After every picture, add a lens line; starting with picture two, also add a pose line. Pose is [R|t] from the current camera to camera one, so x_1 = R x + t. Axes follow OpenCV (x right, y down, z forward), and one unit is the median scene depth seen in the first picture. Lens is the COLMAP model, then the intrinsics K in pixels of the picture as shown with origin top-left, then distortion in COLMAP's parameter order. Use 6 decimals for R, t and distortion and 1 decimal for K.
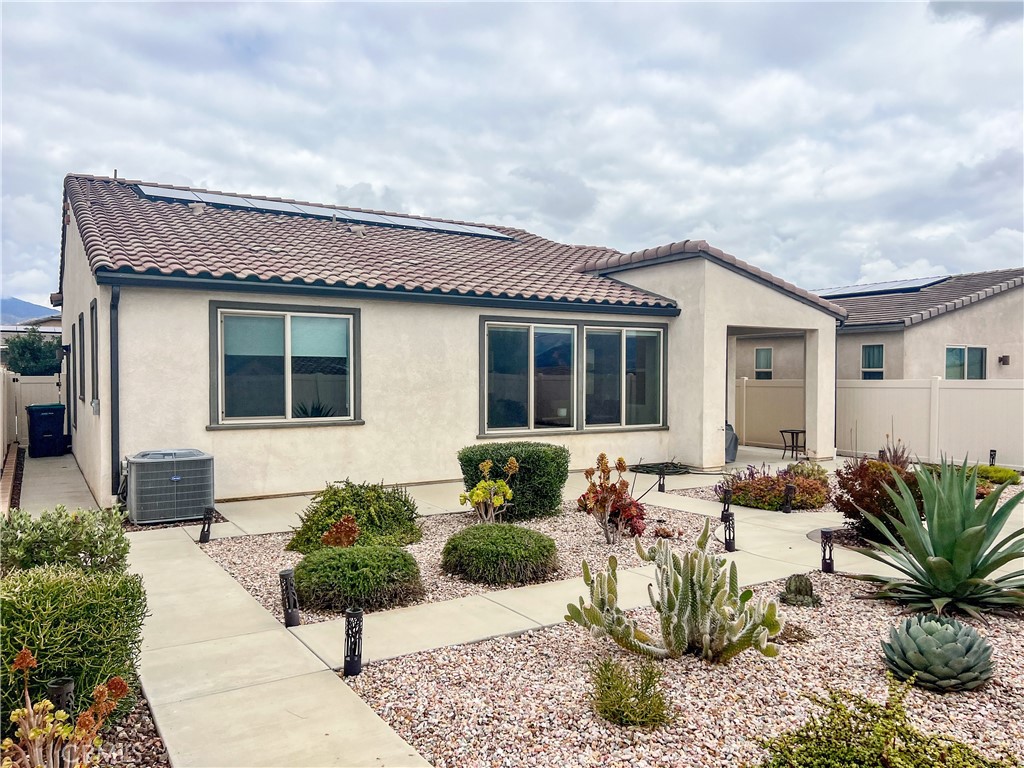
lens RADIAL K [[771.8, 0, 517.3], [0, 771.8, 393.4], [0, 0, 1]] dist [0.042727, -0.035412]
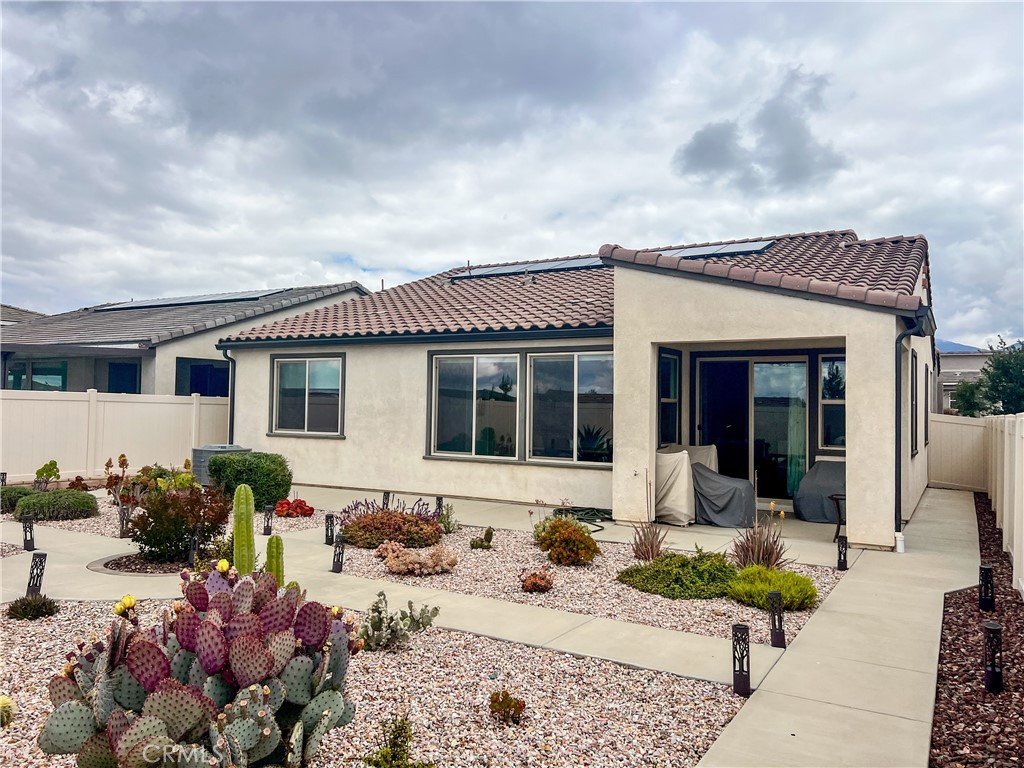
lens RADIAL K [[771.8, 0, 517.0], [0, 771.8, 378.1], [0, 0, 1]] dist [0.042727, -0.035412]
pose [[0.465501, -0.025041, -0.884693, 1.053779], [-0.035382, 0.998274, -0.046872, -0.011940], [0.884340, 0.053121, 0.463812, 0.603679]]
